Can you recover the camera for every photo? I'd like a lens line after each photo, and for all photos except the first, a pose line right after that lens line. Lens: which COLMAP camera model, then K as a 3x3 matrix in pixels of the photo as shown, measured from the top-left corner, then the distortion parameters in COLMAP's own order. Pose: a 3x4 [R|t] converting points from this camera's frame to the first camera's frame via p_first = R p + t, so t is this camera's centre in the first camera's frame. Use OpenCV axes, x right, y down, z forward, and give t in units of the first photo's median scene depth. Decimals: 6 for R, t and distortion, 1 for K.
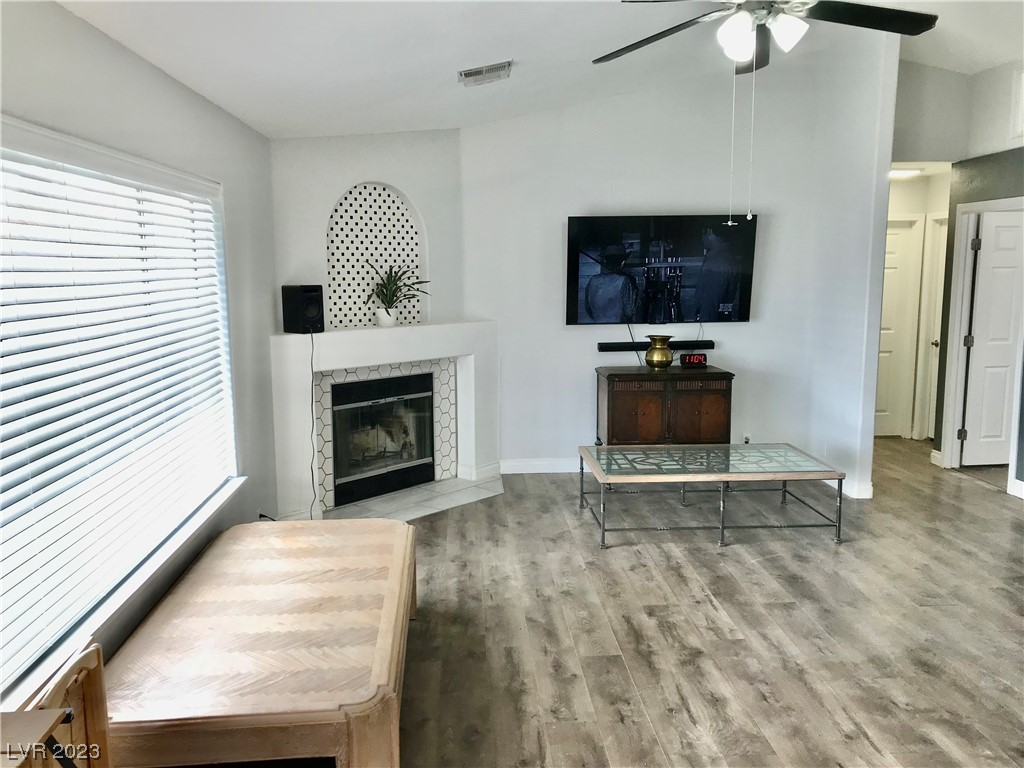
lens RADIAL K [[837.1, 0, 512.0], [0, 837.1, 384.0], [0, 0, 1]] dist [0.016871, 0.012075]
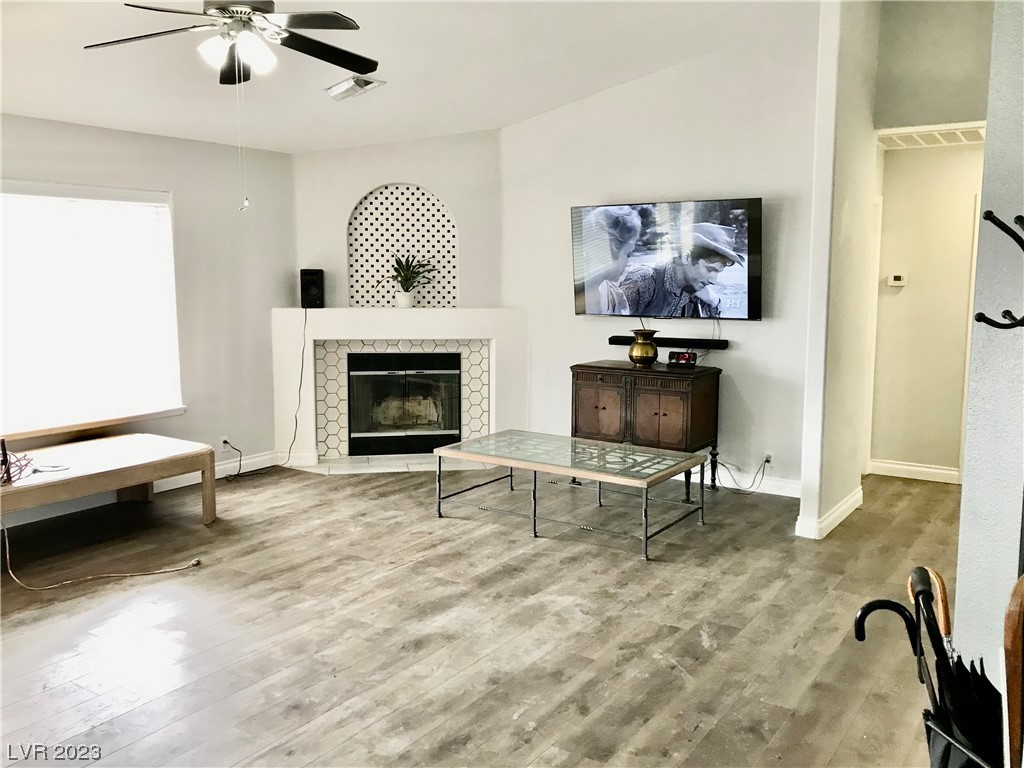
lens RADIAL K [[879.8, 0, 512.0], [0, 879.8, 384.0], [0, 0, 1]] dist [0.056890, 0.002852]
pose [[0.792094, 0.088198, -0.603993, 0.740442], [-0.093650, 0.995350, 0.022531, -0.006082], [0.603172, 0.038717, 0.796671, 0.133600]]
